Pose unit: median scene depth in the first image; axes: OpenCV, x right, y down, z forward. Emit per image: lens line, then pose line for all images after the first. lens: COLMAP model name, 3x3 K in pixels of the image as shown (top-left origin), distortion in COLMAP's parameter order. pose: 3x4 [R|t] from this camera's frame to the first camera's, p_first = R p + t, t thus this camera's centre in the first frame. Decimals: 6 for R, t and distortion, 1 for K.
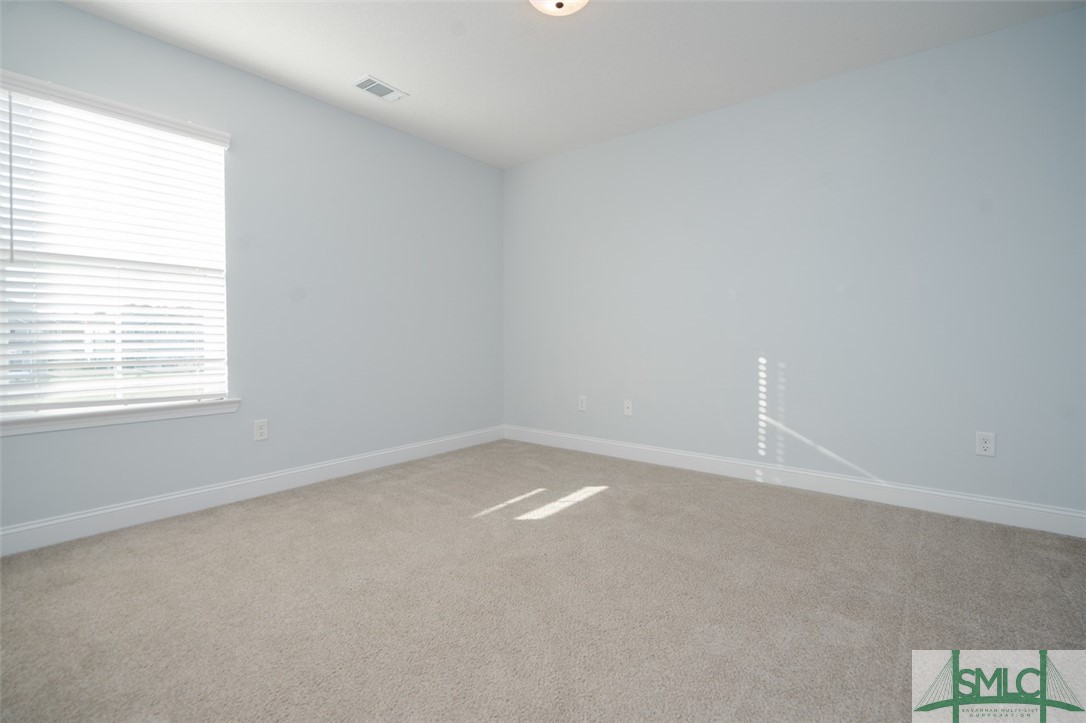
lens RADIAL K [[509.6, 0, 550.3], [0, 509.6, 336.4], [0, 0, 1]] dist [-0.001317, 0.001243]
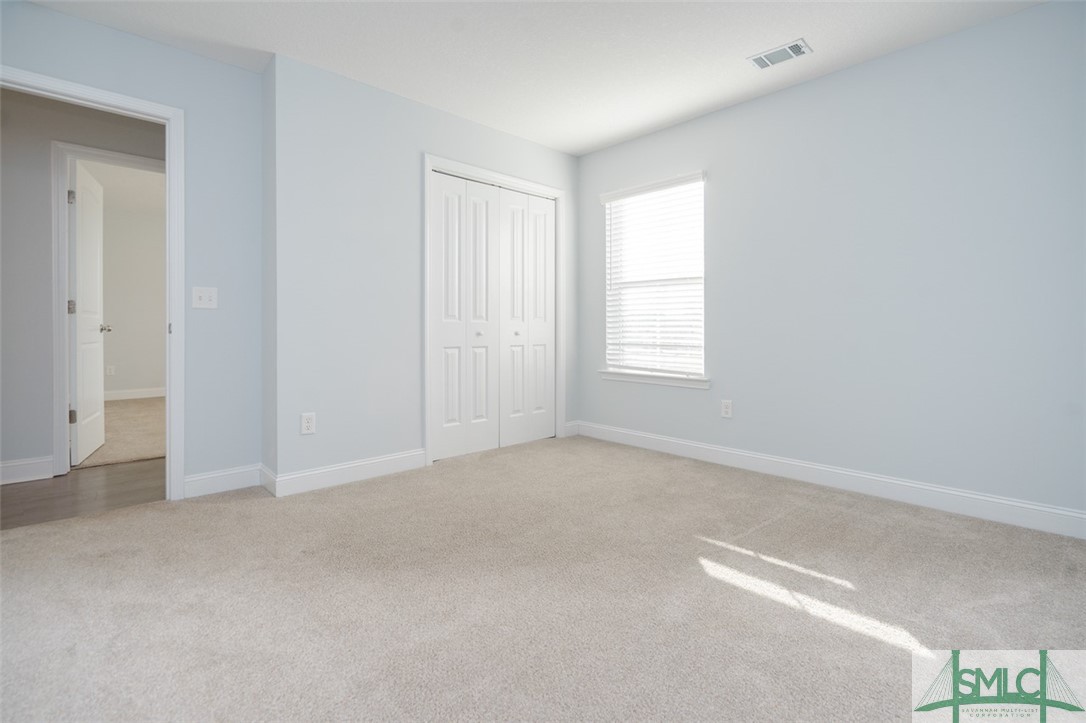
lens RADIAL K [[509.6, 0, 542.1], [0, 509.6, 328.4], [0, 0, 1]] dist [-0.001317, 0.001243]
pose [[-0.155495, -0.000325, -0.987837, 0.687884], [-0.003009, 0.999995, 0.000144, 0.000037], [0.987832, 0.002995, -0.155495, 0.801811]]
